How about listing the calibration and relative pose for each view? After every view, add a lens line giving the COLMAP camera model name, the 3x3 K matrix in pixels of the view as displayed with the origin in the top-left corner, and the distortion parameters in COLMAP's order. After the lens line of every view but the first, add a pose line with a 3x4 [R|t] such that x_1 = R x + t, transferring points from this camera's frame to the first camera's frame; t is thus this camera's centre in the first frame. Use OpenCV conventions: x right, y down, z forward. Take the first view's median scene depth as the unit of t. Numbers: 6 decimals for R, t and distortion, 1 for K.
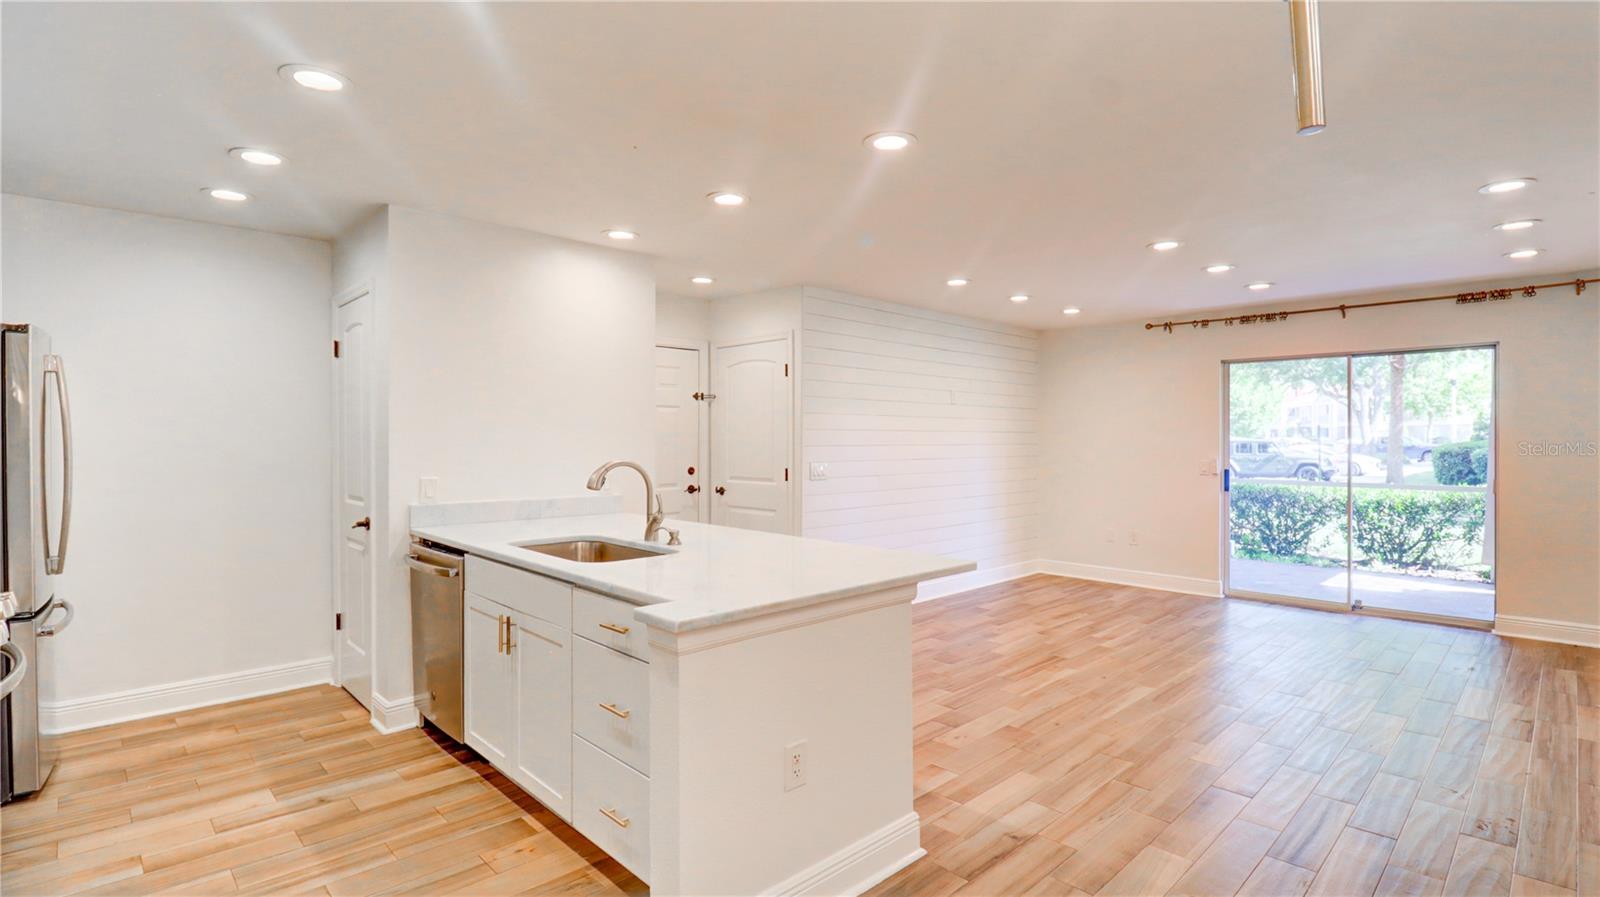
lens RADIAL K [[763.1, 0, 820.4], [0, 763.1, 431.5], [0, 0, 1]] dist [-0.003015, -0.009902]
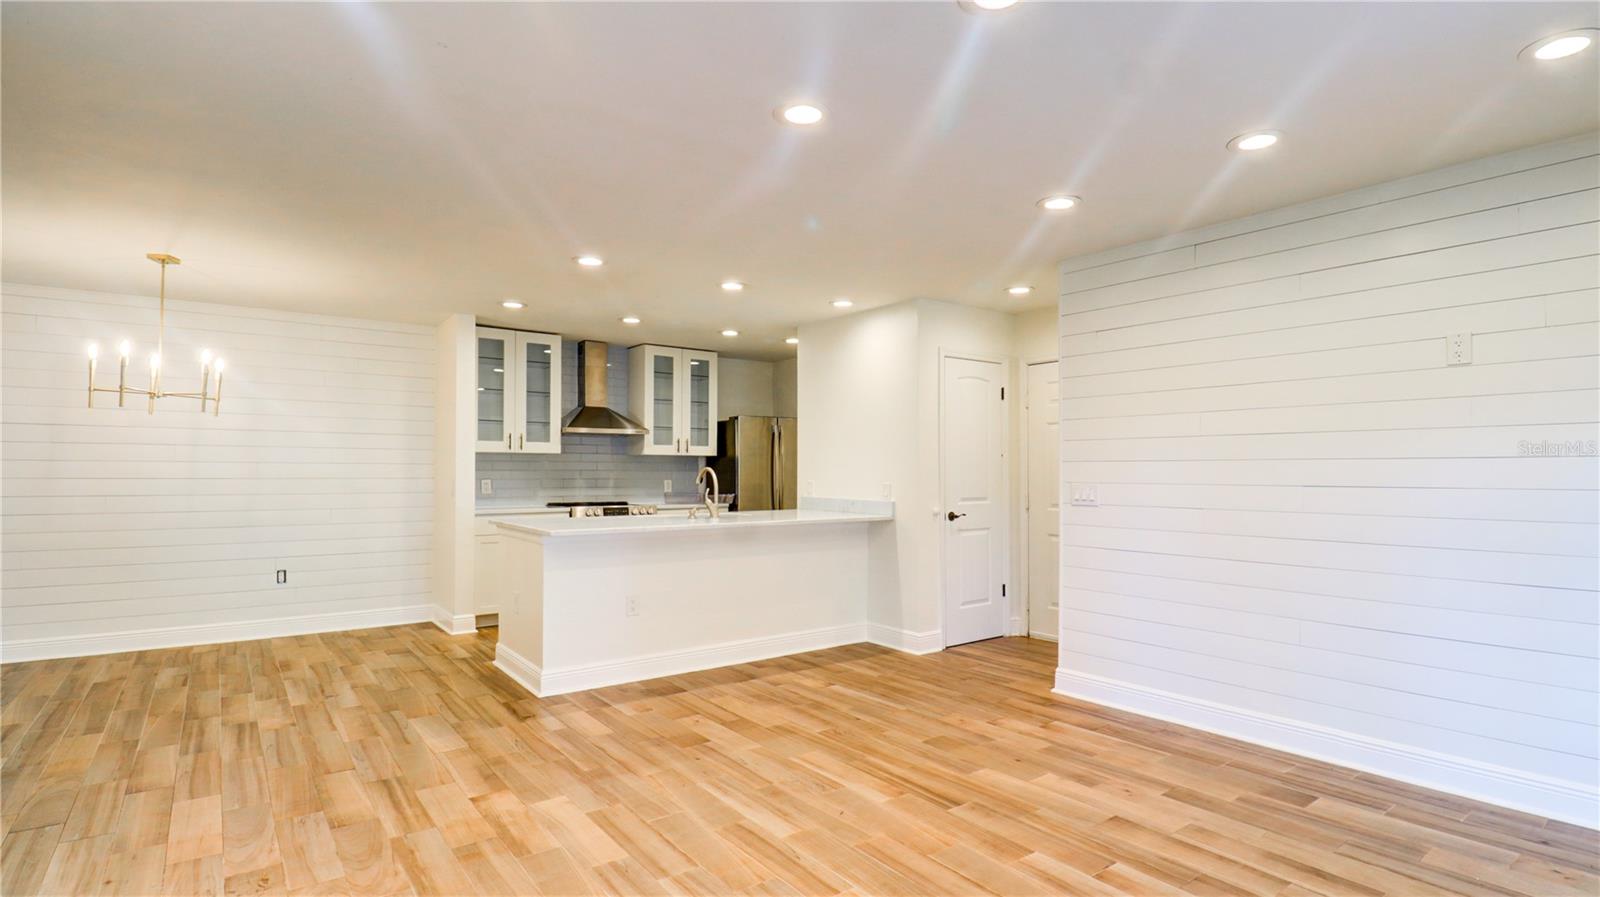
lens RADIAL K [[808.1, 0, 853.3], [0, 808.1, 462.1], [0, 0, 1]] dist [-0.008101, -0.004825]
pose [[-0.120519, -0.013008, -0.992626, 1.135716], [0.006908, 0.999879, -0.013941, 0.040419], [0.992687, -0.008537, -0.120414, 1.185135]]
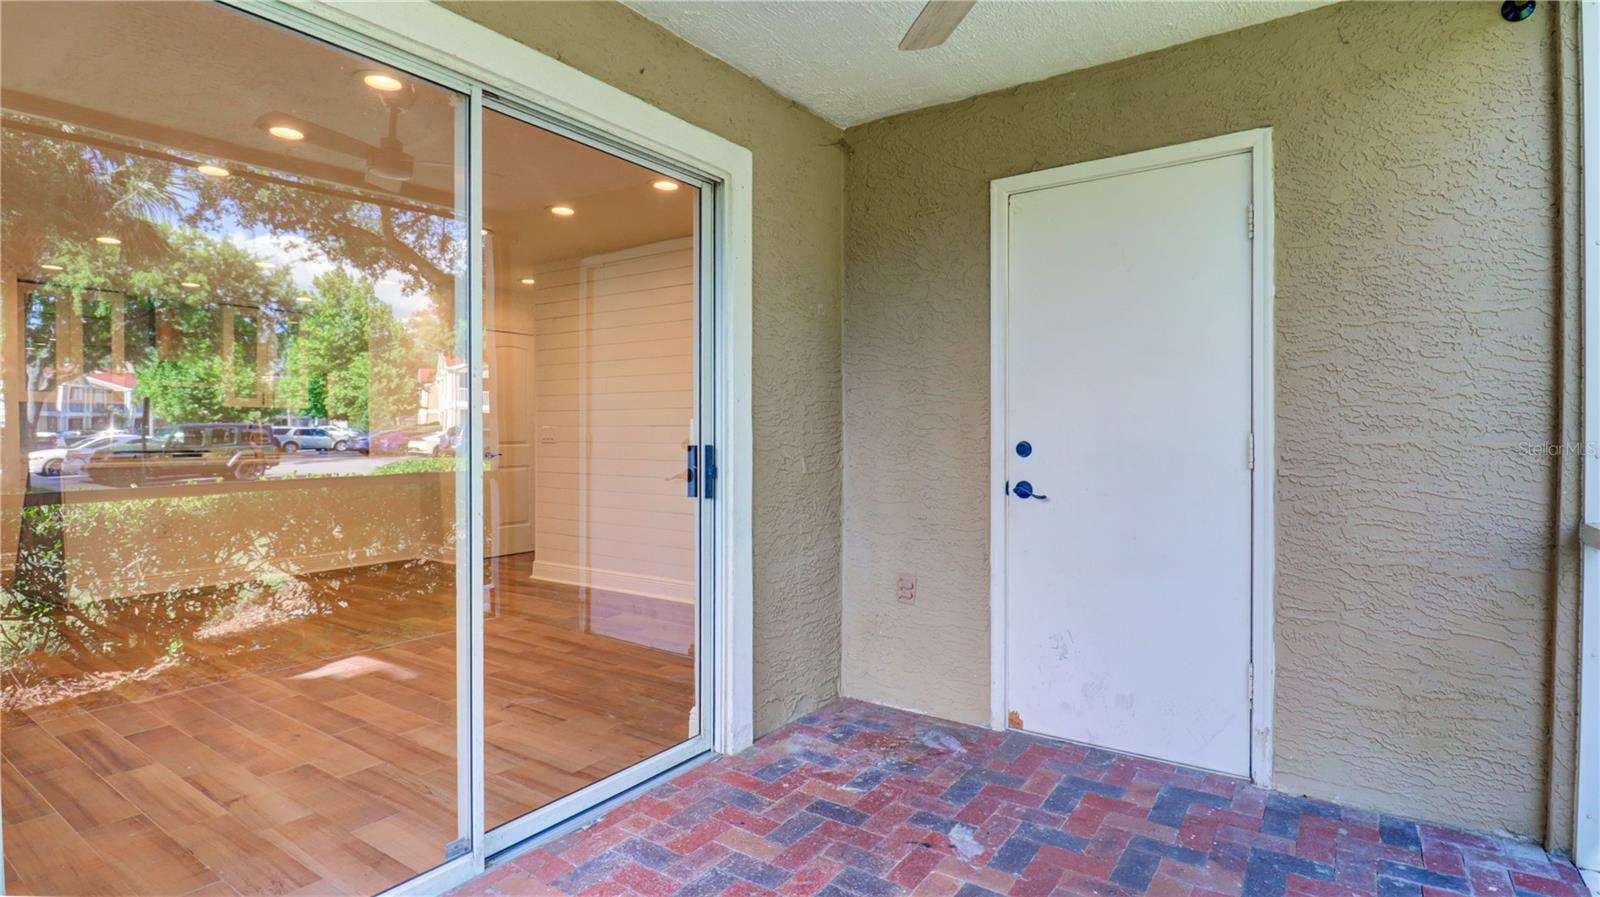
lens RADIAL K [[763.1, 0, 859.7], [0, 763.1, 436.0], [0, 0, 1]] dist [-0.003015, -0.009902]
pose [[0.210067, -0.002283, -0.977684, 1.592788], [0.006734, 0.999977, -0.000888, 0.073137], [0.977664, -0.006397, 0.210077, 1.654805]]
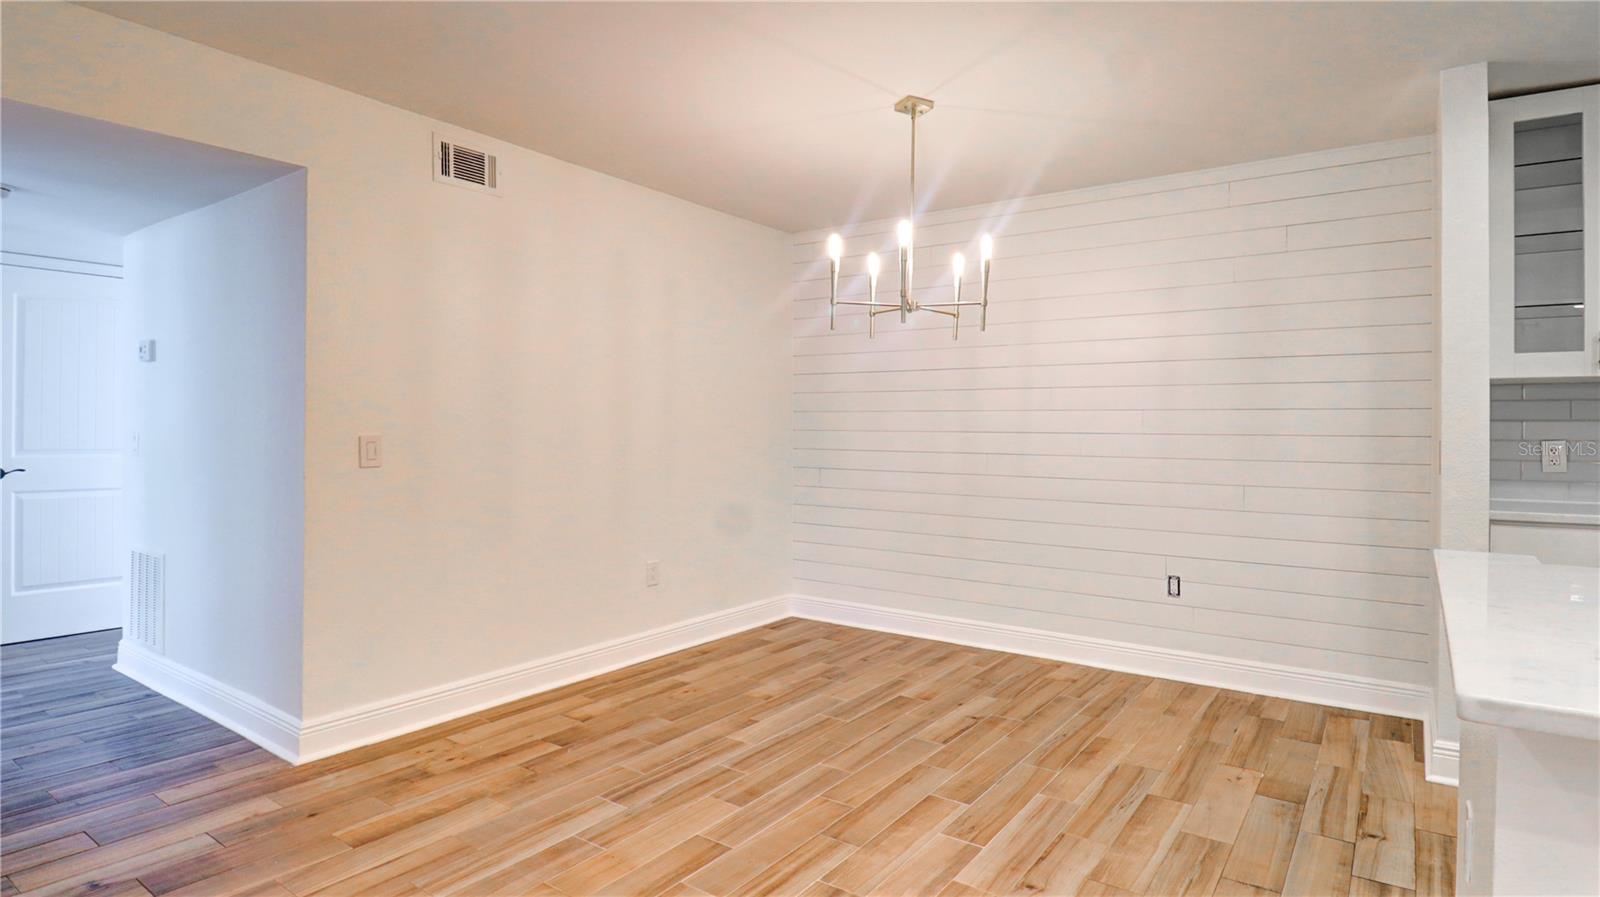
lens RADIAL K [[808.1, 0, 849.9], [0, 808.1, 424.4], [0, 0, 1]] dist [-0.008101, -0.004825]
pose [[-0.982132, -0.008584, -0.187996, 0.339215], [-0.006745, 0.999923, -0.010420, 0.043908], [0.188071, -0.008965, -0.982115, 0.834143]]
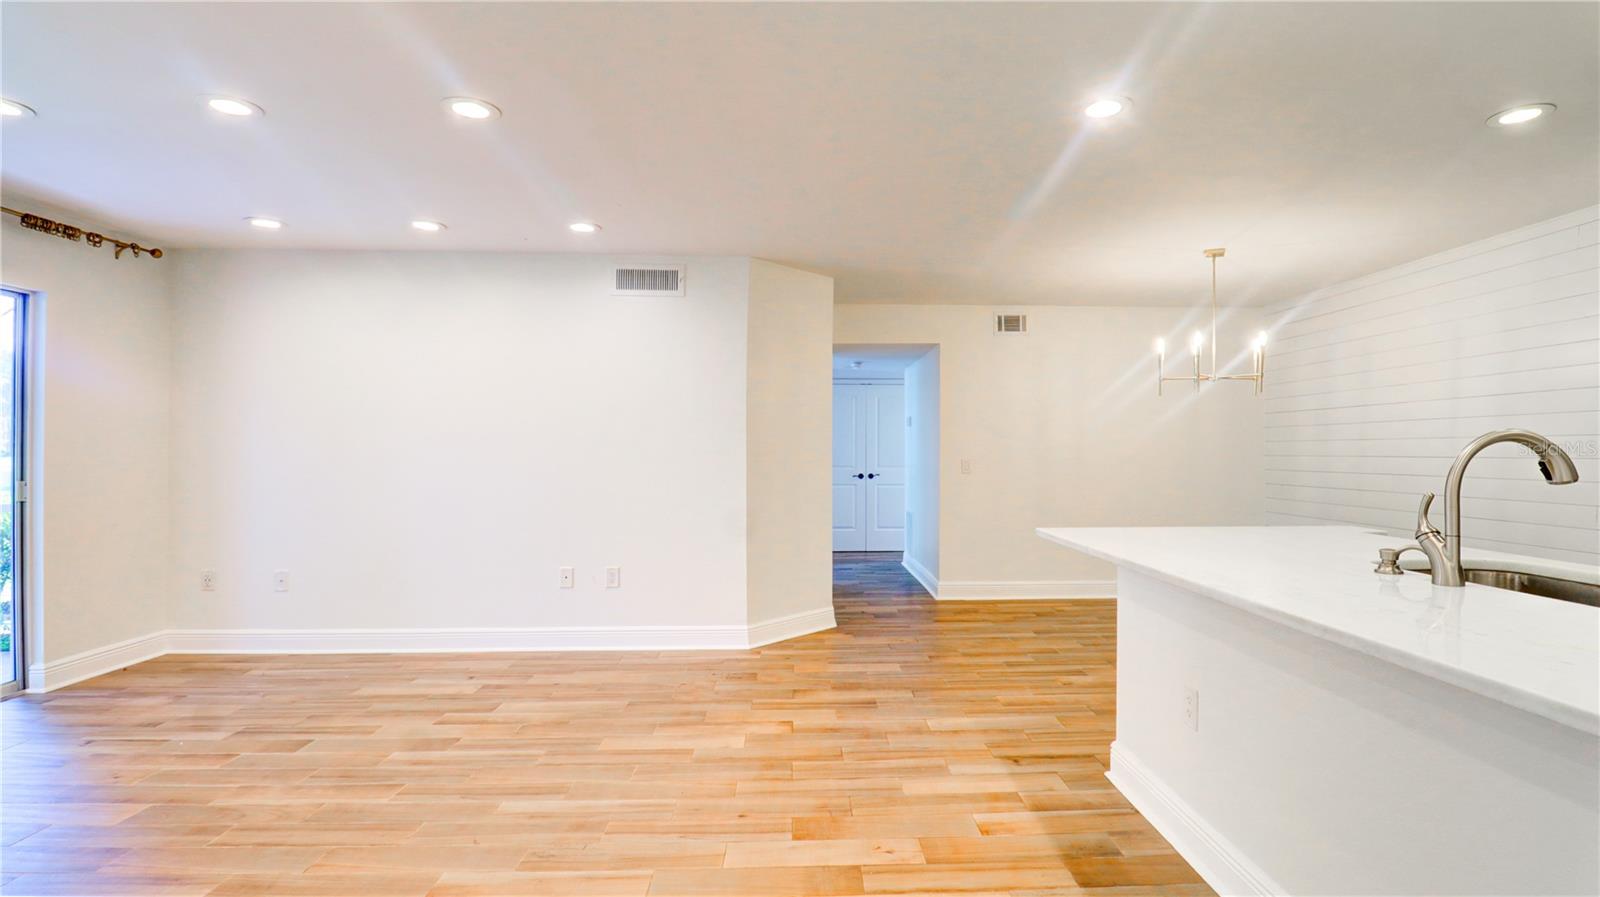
lens RADIAL K [[734.3, 0, 823.9], [0, 734.3, 457.1], [0, 0, 1]] dist [-0.015746, -0.005106]
pose [[-0.728879, -0.006431, 0.684612, -0.191297], [-0.006031, 0.999977, 0.002972, 0.042413], [-0.684616, -0.001962, -0.728901, 1.314726]]
